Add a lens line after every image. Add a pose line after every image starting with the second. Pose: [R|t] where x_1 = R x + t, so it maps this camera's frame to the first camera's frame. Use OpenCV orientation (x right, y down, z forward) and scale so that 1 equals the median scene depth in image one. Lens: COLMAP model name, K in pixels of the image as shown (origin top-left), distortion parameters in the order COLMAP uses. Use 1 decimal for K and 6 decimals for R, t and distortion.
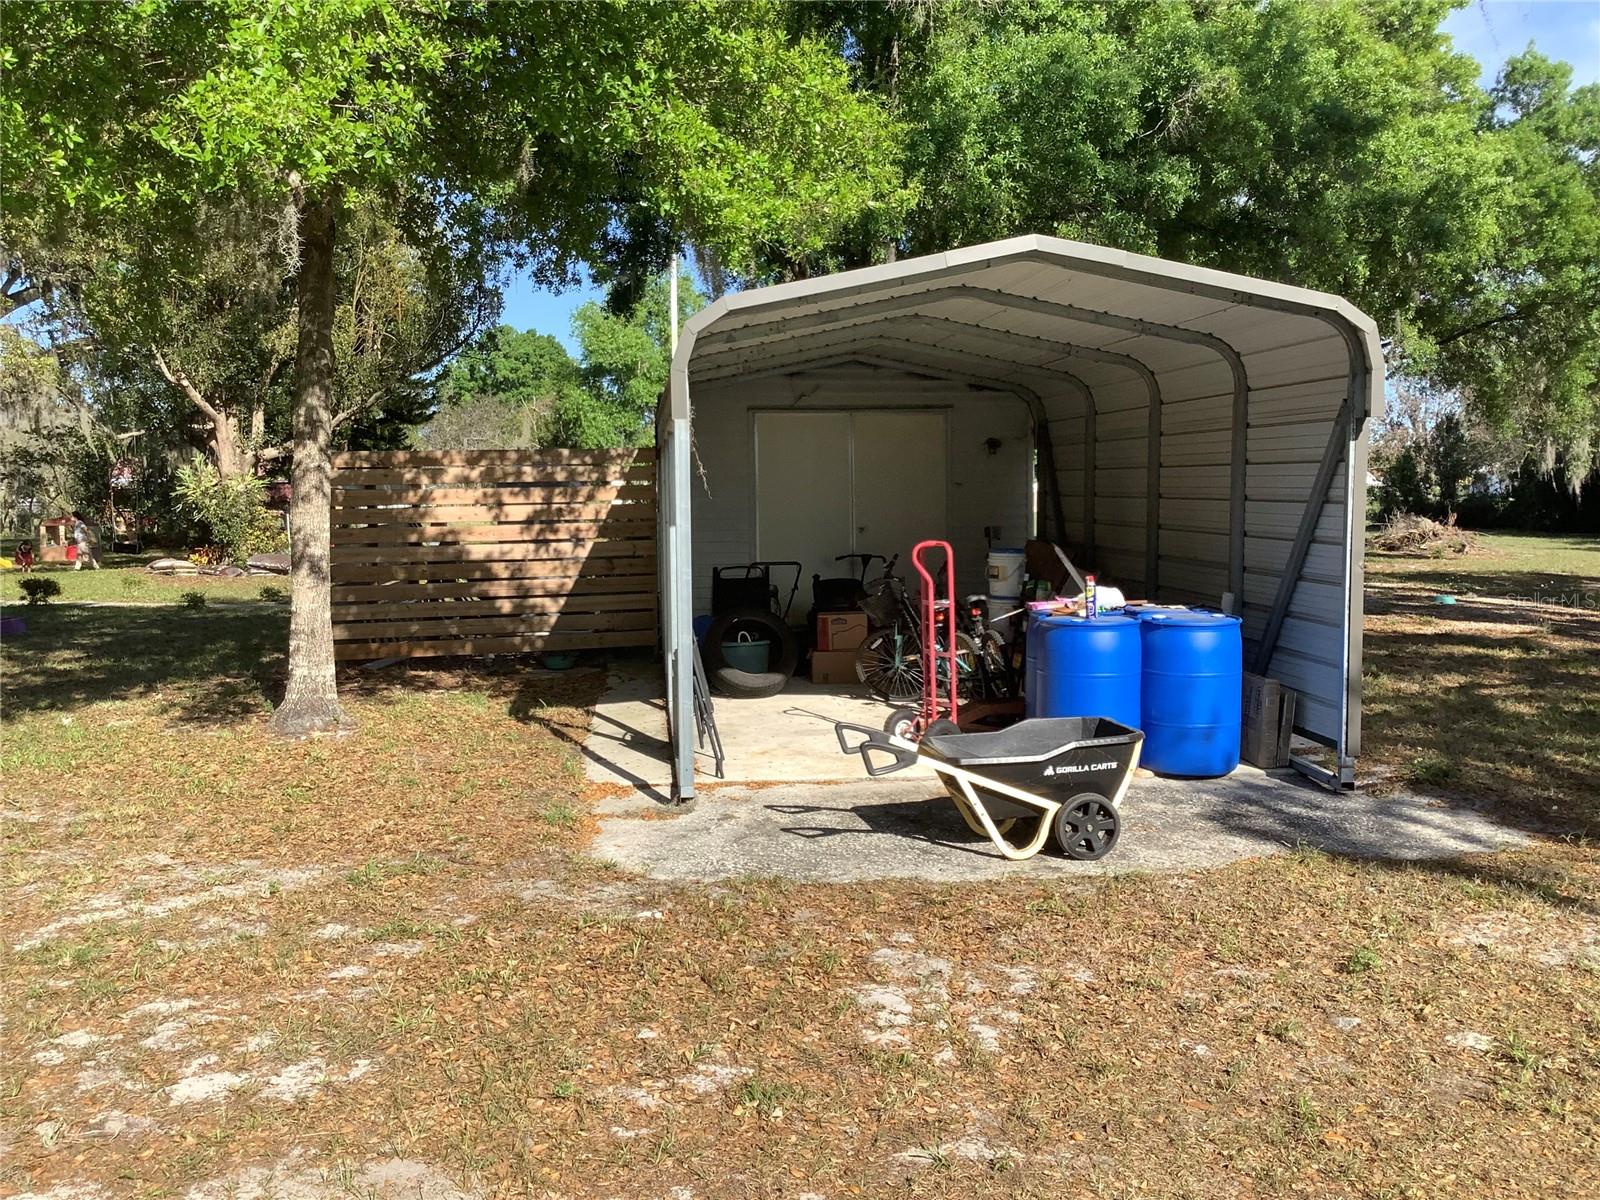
lens RADIAL K [[1496.0, 0, 792.7], [0, 1496.0, 597.8], [0, 0, 1]] dist [0.011169, 0.000000]
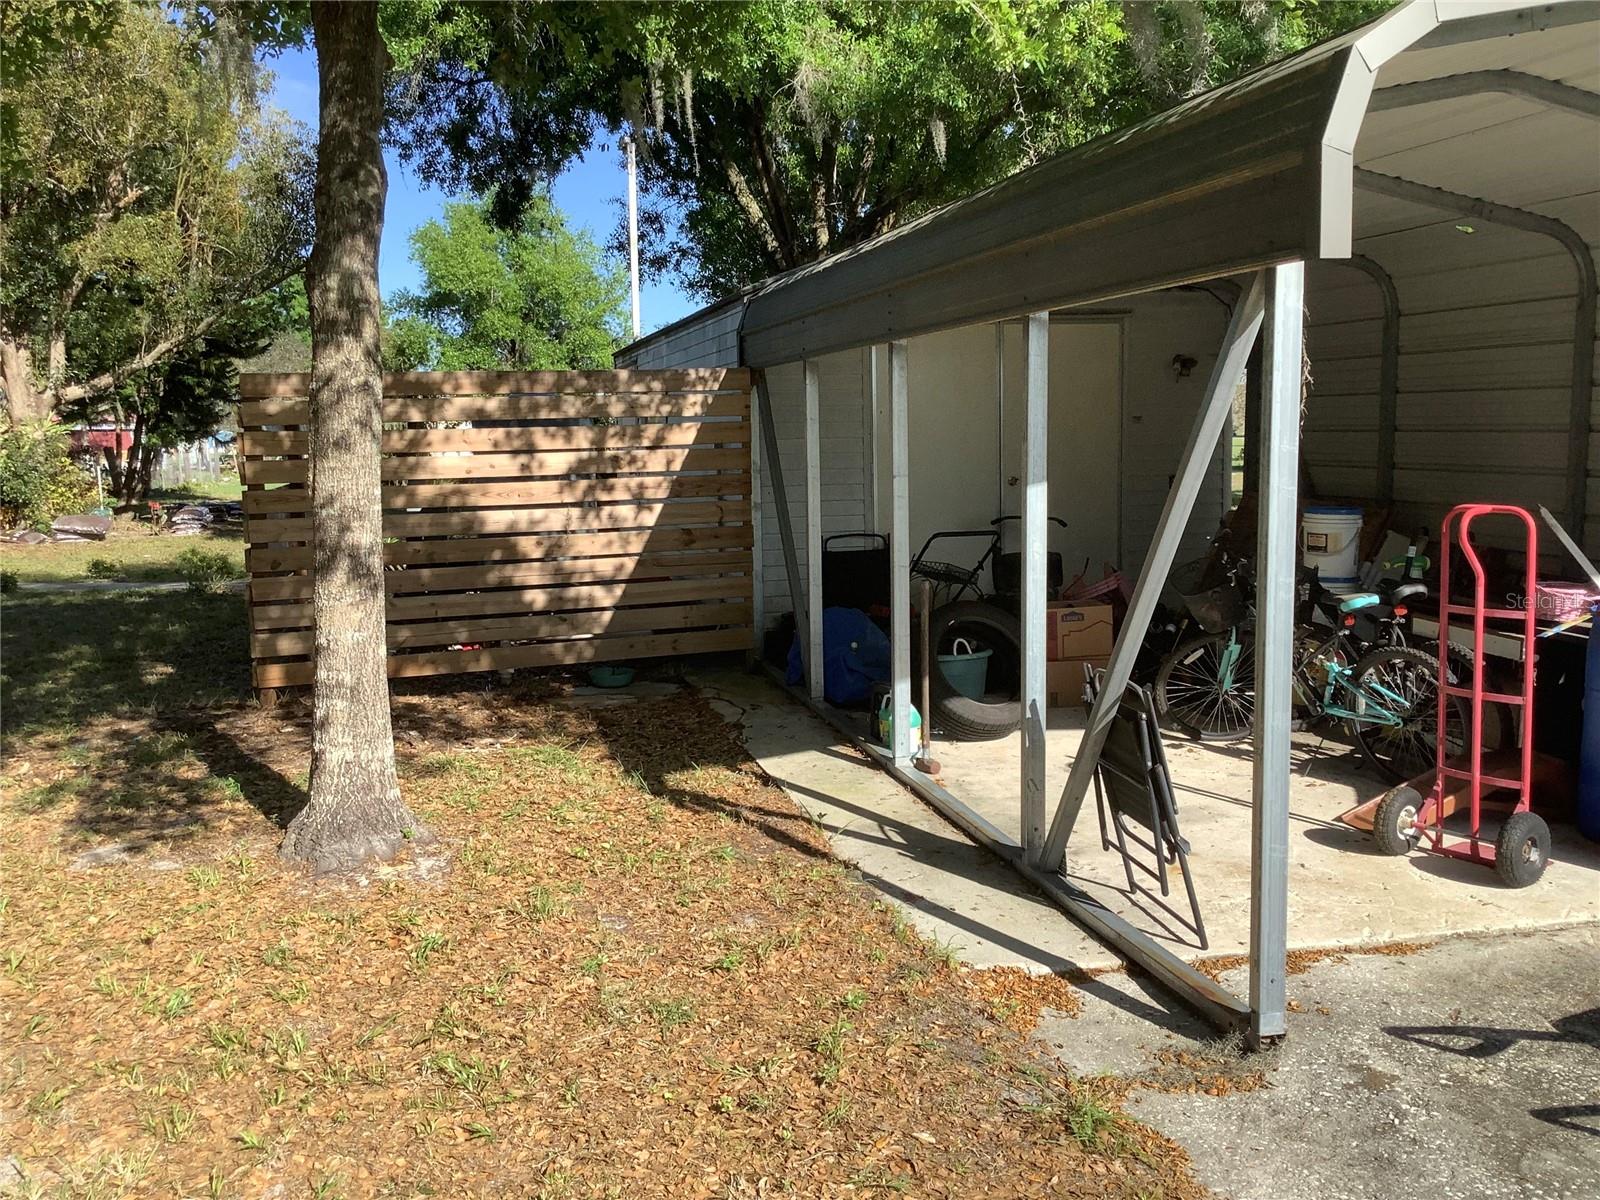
lens RADIAL K [[1496.0, 0, 808.9], [0, 1496.0, 600.7], [0, 0, 1]] dist [0.011169, 0.000000]
pose [[0.989986, -0.024156, 0.139083, -0.164806], [0.018708, 0.999011, 0.040343, -0.019294], [-0.139920, -0.037337, 0.989459, 0.303261]]
